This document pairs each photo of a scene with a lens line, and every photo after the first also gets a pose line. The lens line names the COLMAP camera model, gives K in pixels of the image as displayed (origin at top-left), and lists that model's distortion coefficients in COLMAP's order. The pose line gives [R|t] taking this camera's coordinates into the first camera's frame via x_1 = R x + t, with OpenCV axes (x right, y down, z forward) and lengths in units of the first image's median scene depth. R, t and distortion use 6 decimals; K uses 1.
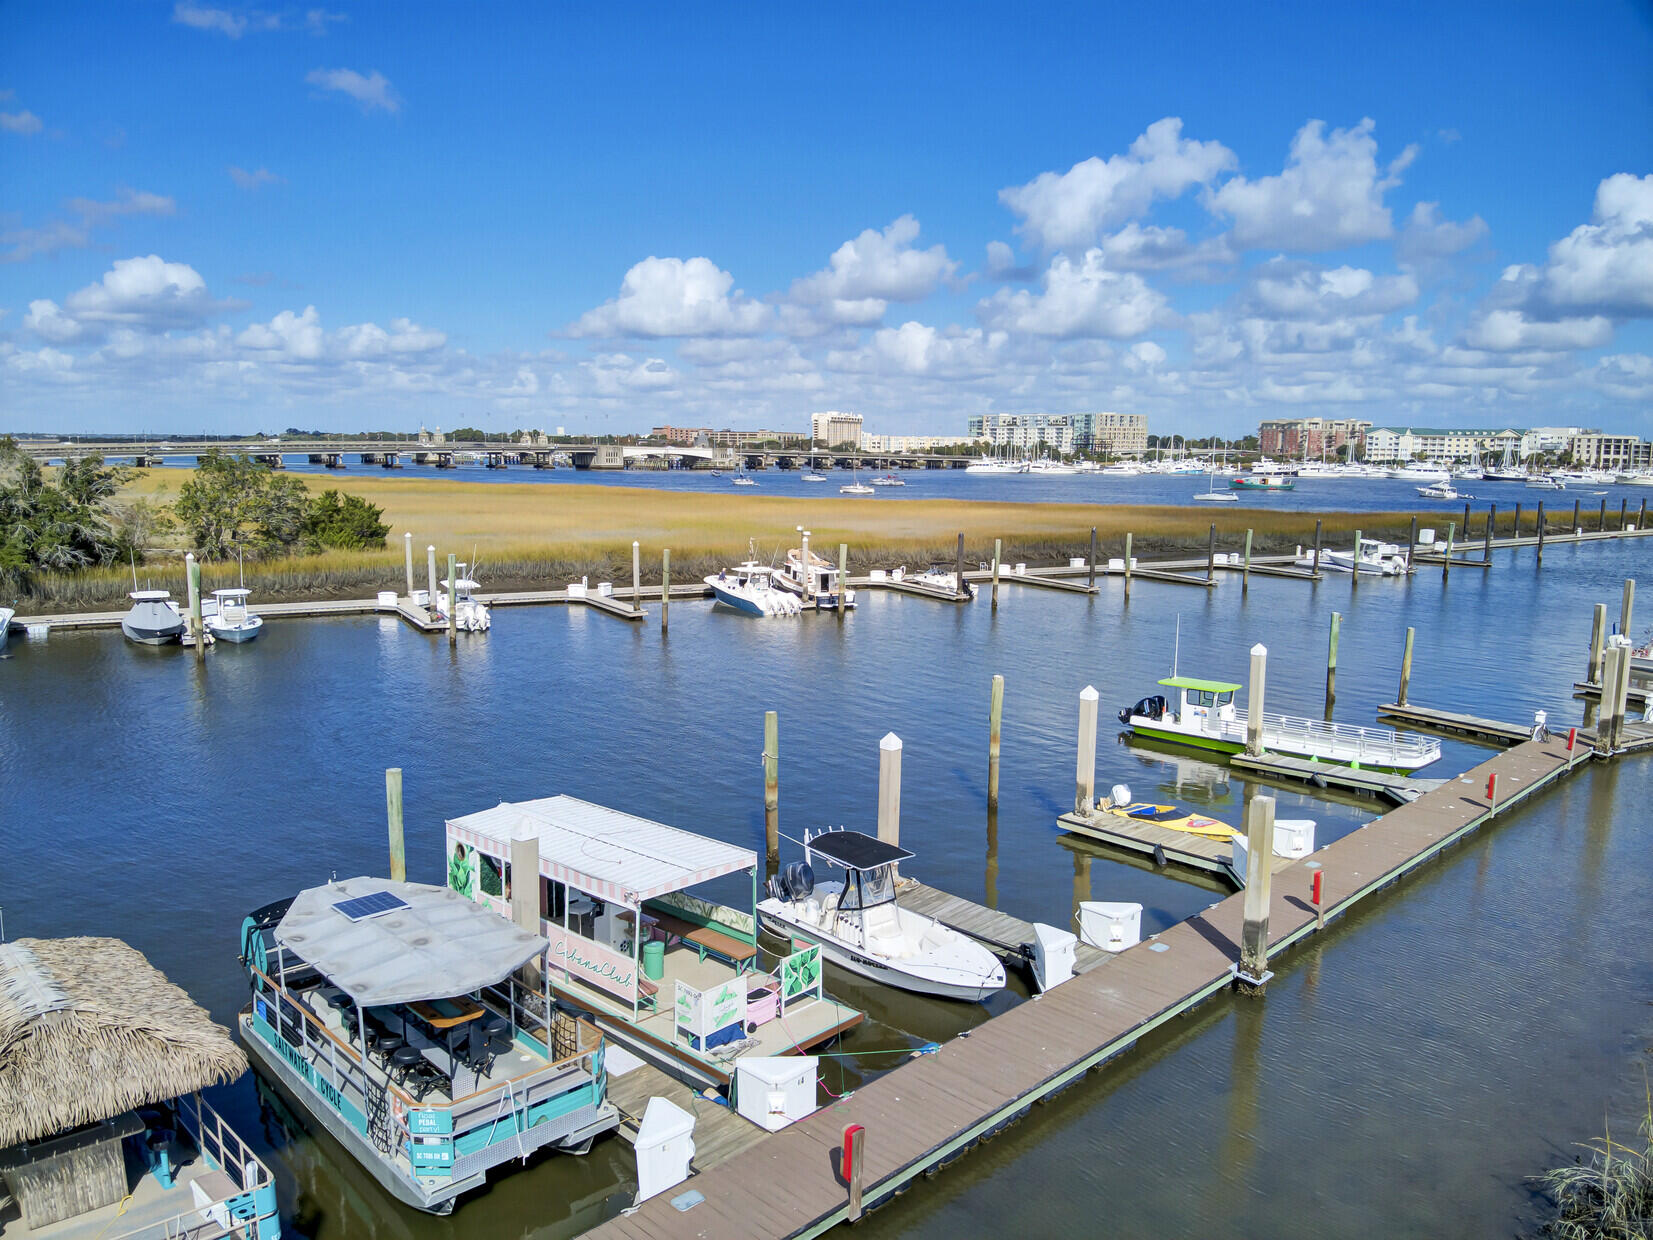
lens RADIAL K [[1203.9, 0, 826.5], [0, 1203.9, 620.0], [0, 0, 1]] dist [0.055349, -0.135798]
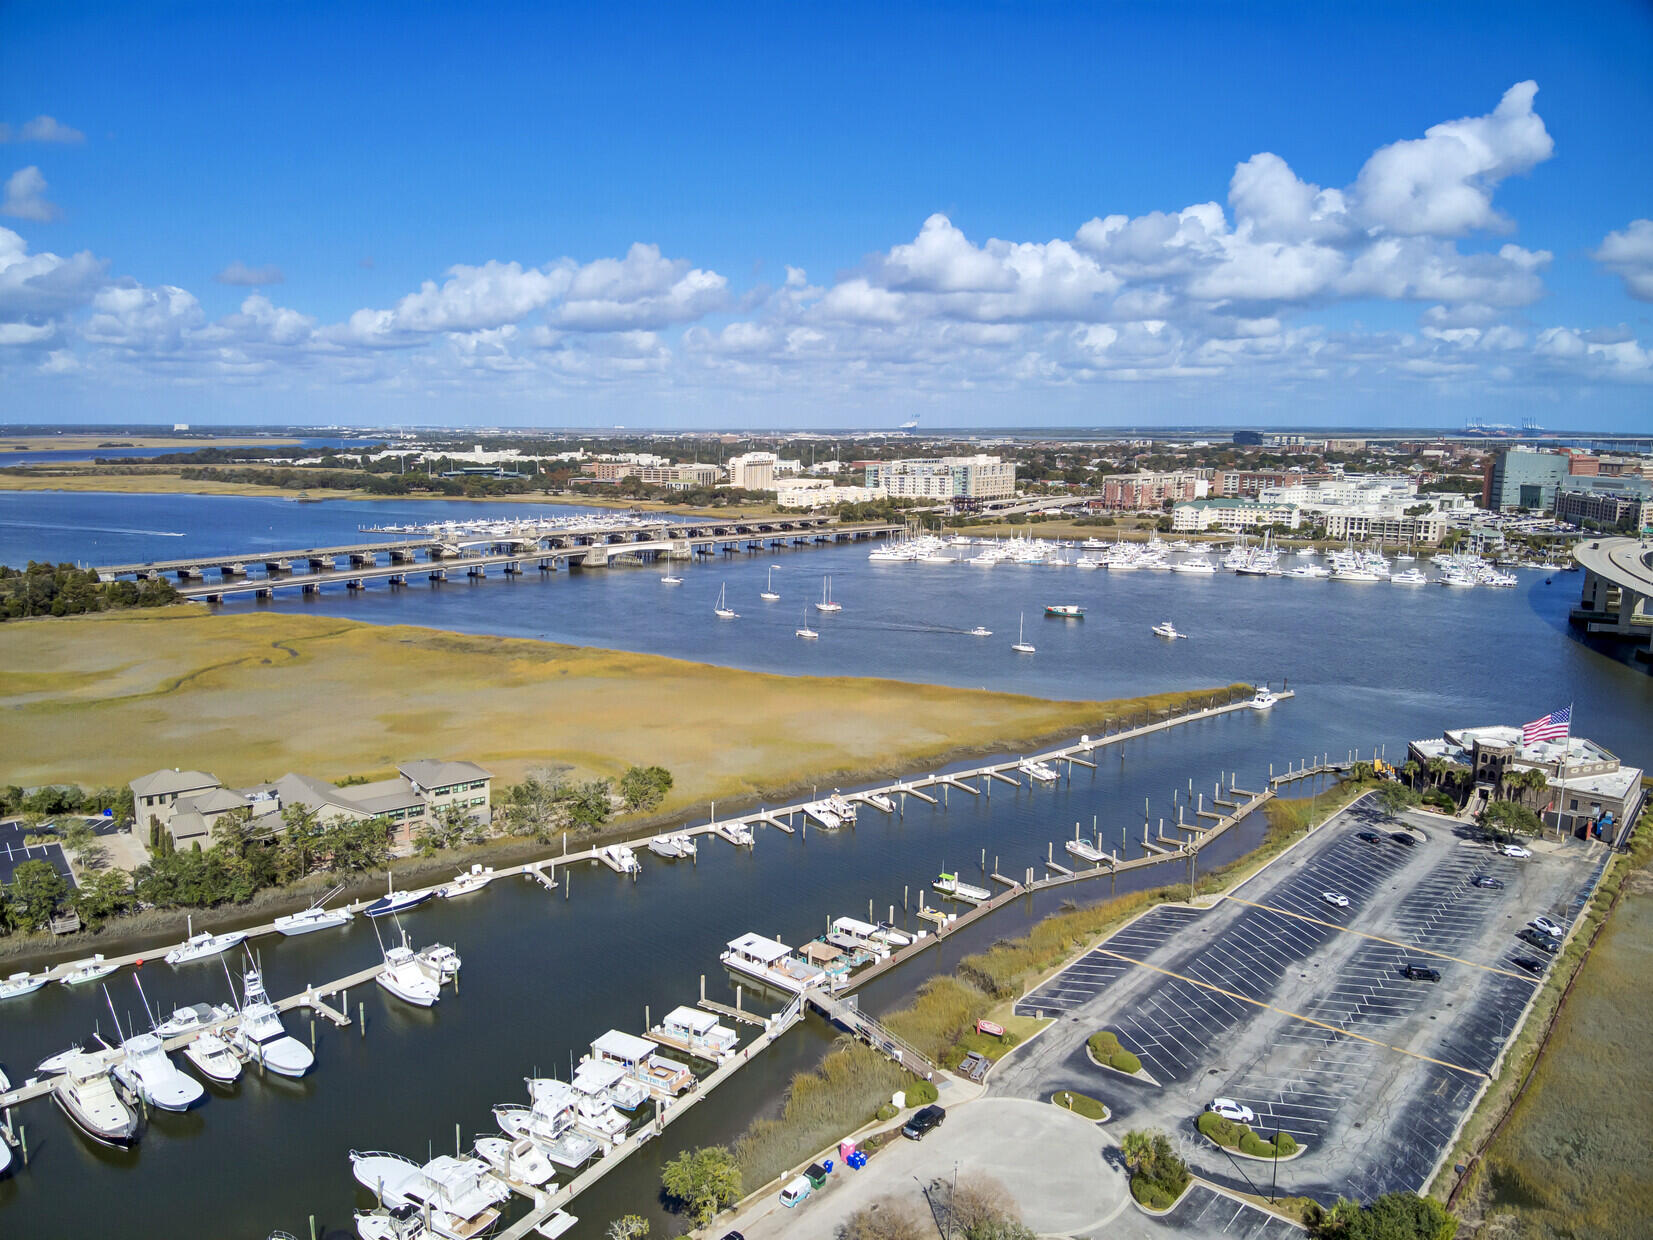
lens RADIAL K [[1198.2, 0, 822.4], [0, 1198.2, 576.9], [0, 0, 1]] dist [0.156353, -0.298178]
pose [[0.996212, -0.021044, 0.084378, -0.293692], [0.022110, 0.999687, -0.011724, -0.571319], [-0.084105, 0.013545, 0.996365, -1.958541]]
